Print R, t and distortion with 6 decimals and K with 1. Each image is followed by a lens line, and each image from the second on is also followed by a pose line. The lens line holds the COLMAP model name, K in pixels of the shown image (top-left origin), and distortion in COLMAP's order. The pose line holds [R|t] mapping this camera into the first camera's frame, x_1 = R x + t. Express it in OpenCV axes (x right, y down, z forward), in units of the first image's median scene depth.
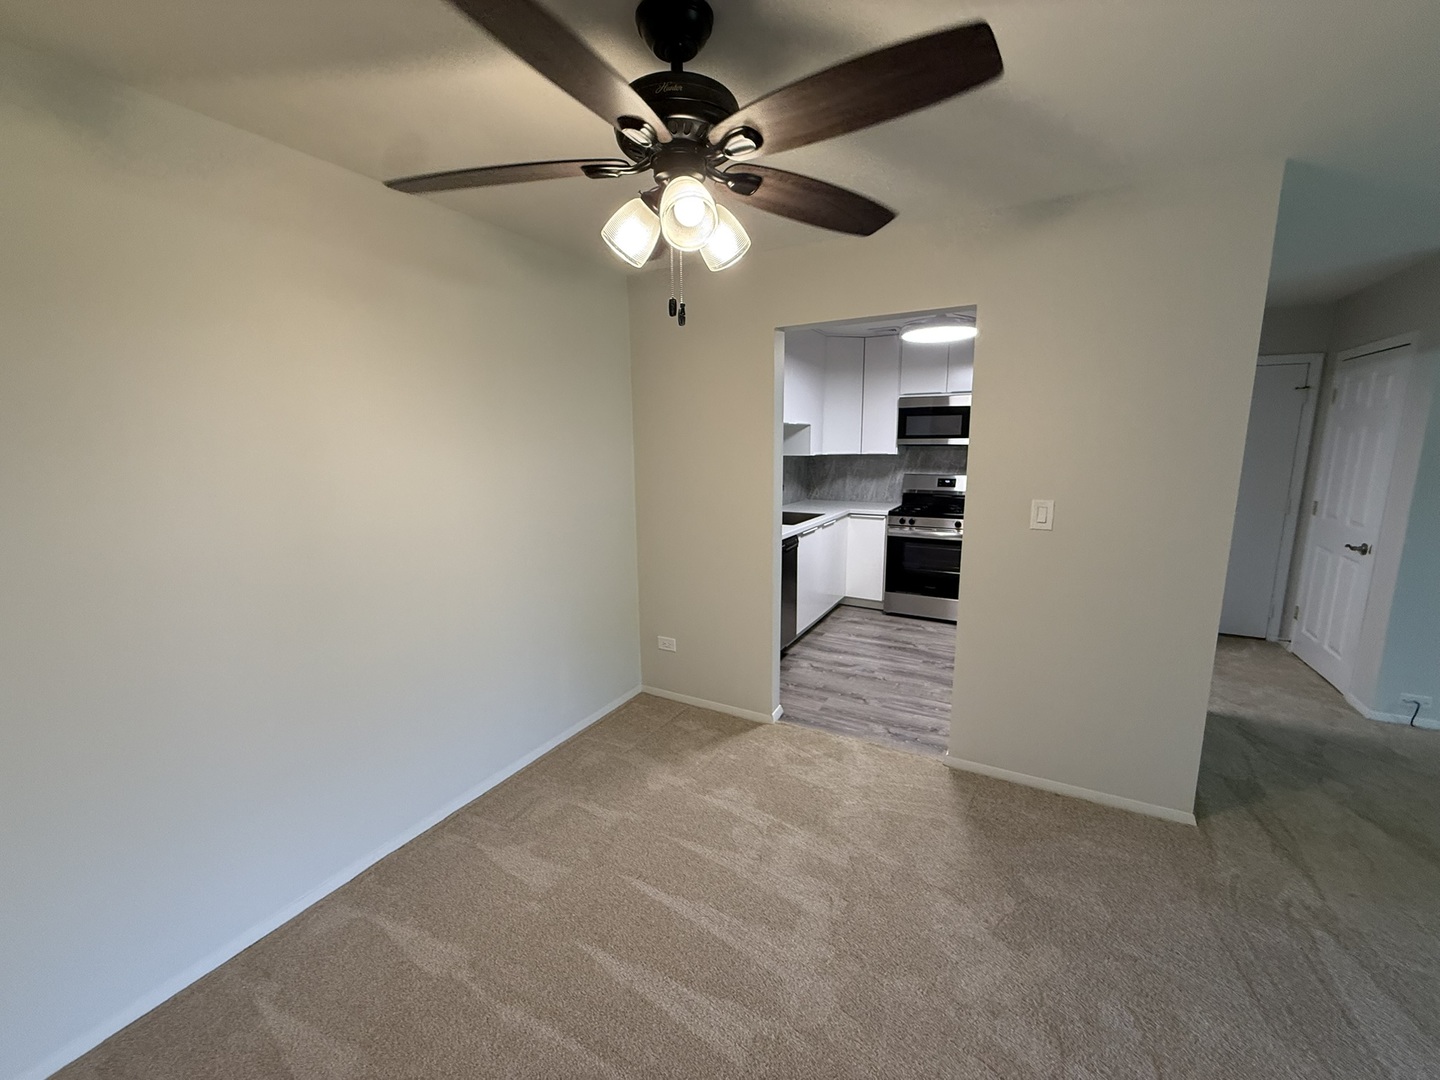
lens RADIAL K [[572.2, 0, 718.1], [0, 572.2, 539.5], [0, 0, 1]] dist [0.001030, 0.000256]
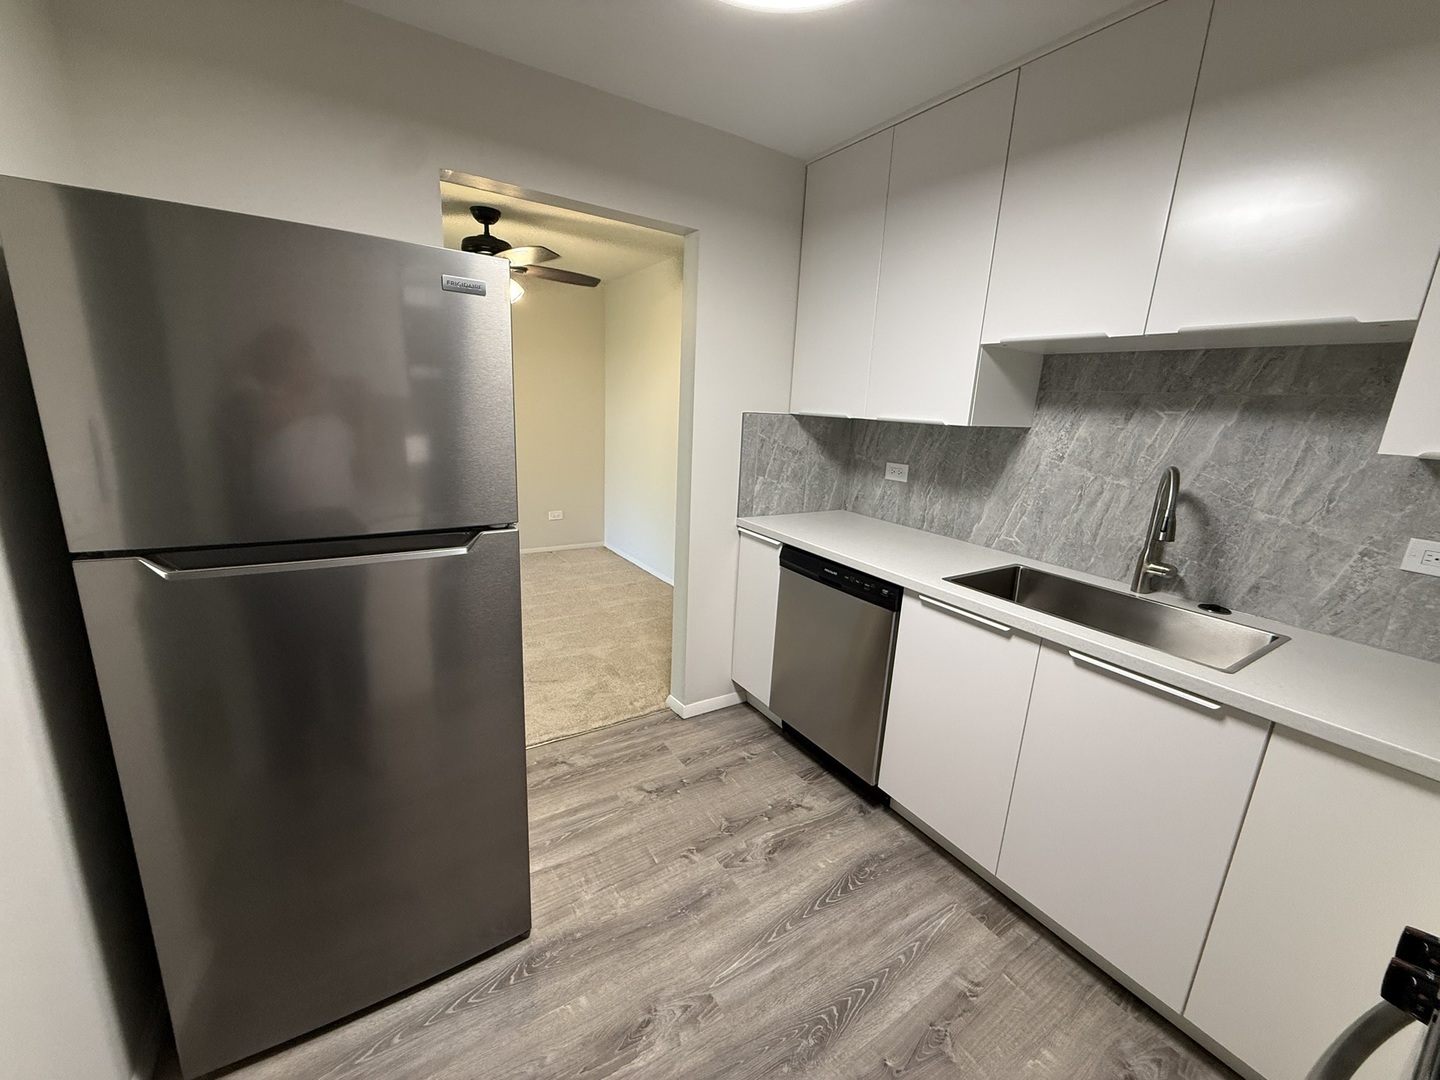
lens RADIAL K [[572.2, 0, 719.8], [0, 572.2, 539.3], [0, 0, 1]] dist [0.001030, 0.000256]
pose [[-0.471295, 0.192848, -0.860634, 0.554594], [-0.195125, 0.928824, 0.314981, -0.150608], [0.860121, 0.316380, -0.400120, 0.965173]]
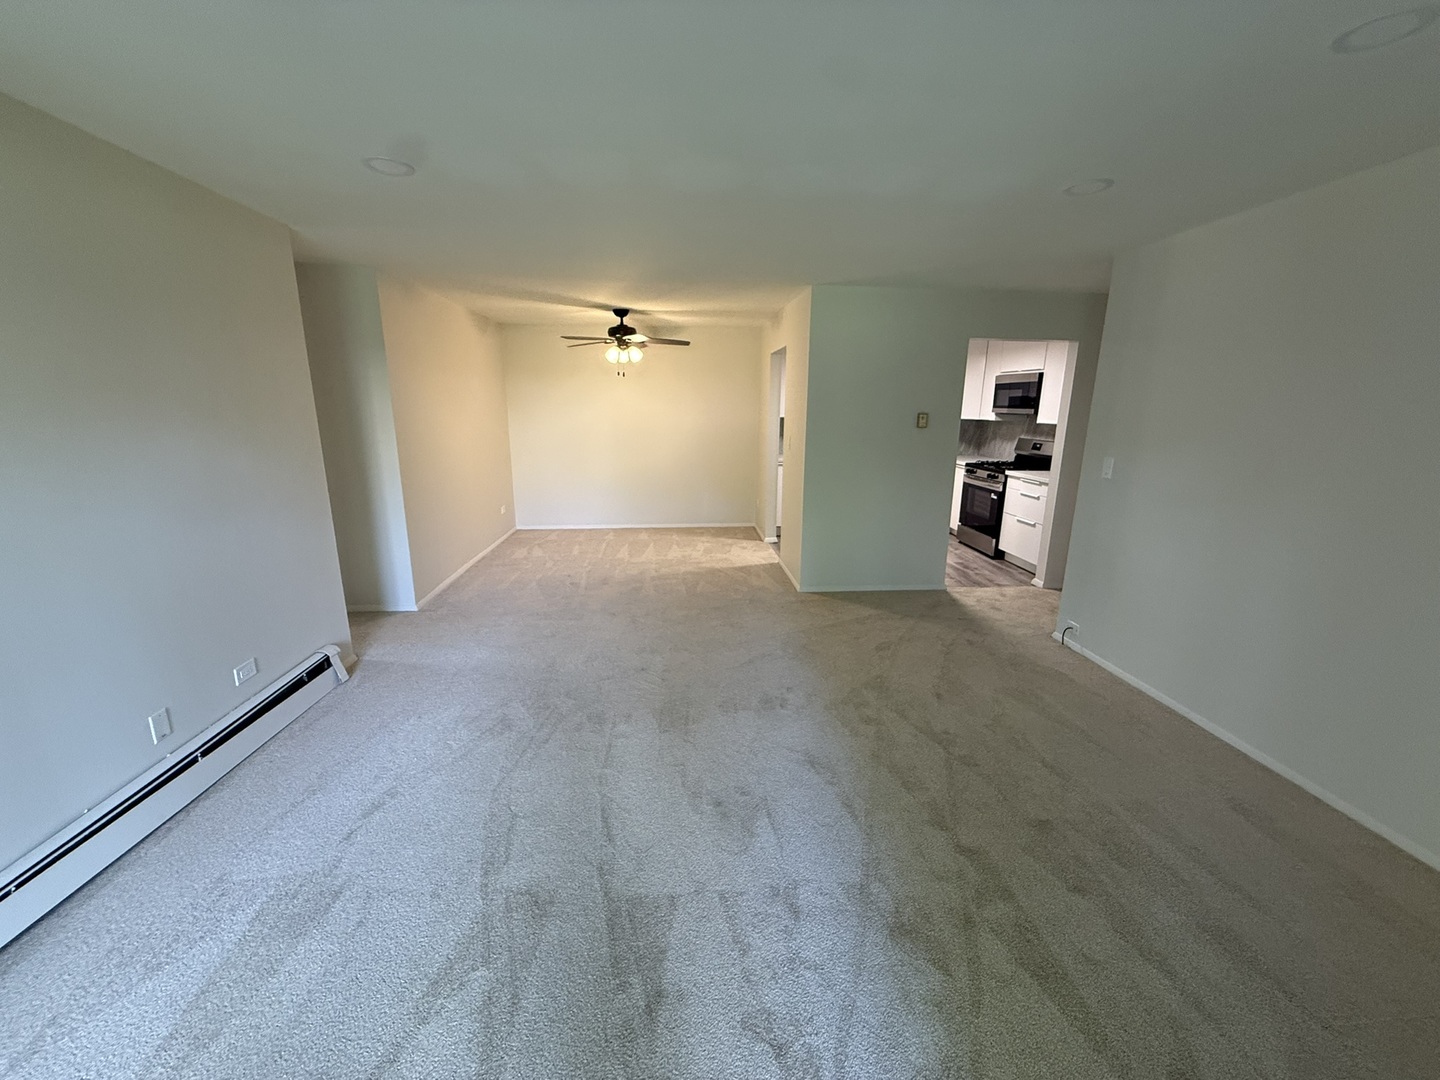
lens RADIAL K [[572.2, 0, 724.9], [0, 572.2, 532.8], [0, 0, 1]] dist [0.001030, 0.000256]
pose [[0.557128, 0.198101, -0.806451, 1.215781], [-0.156187, 0.978795, 0.132537, 0.022642], [0.815606, 0.052118, 0.576255, -0.233156]]
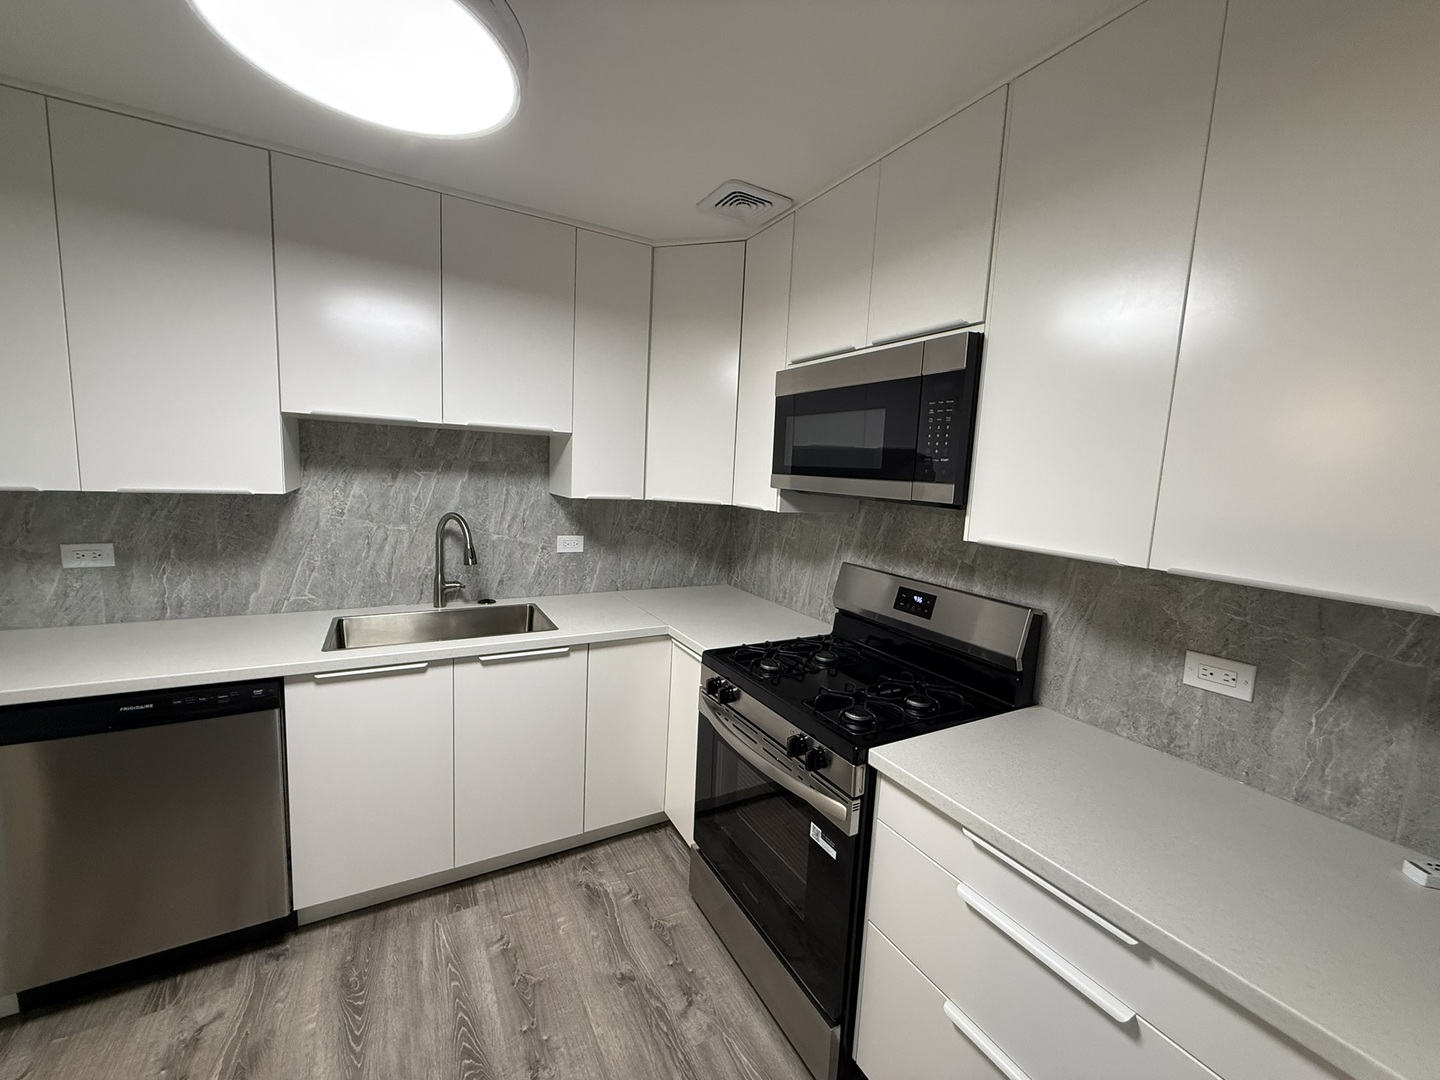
lens RADIAL K [[572.2, 0, 715.0], [0, 572.2, 540.2], [0, 0, 1]] dist [0.001030, 0.000256]
pose [[0.845870, 0.110450, -0.521829, 0.563558], [-0.141384, 0.989759, -0.019689, -0.133459], [0.514310, 0.090432, 0.852823, 0.736097]]
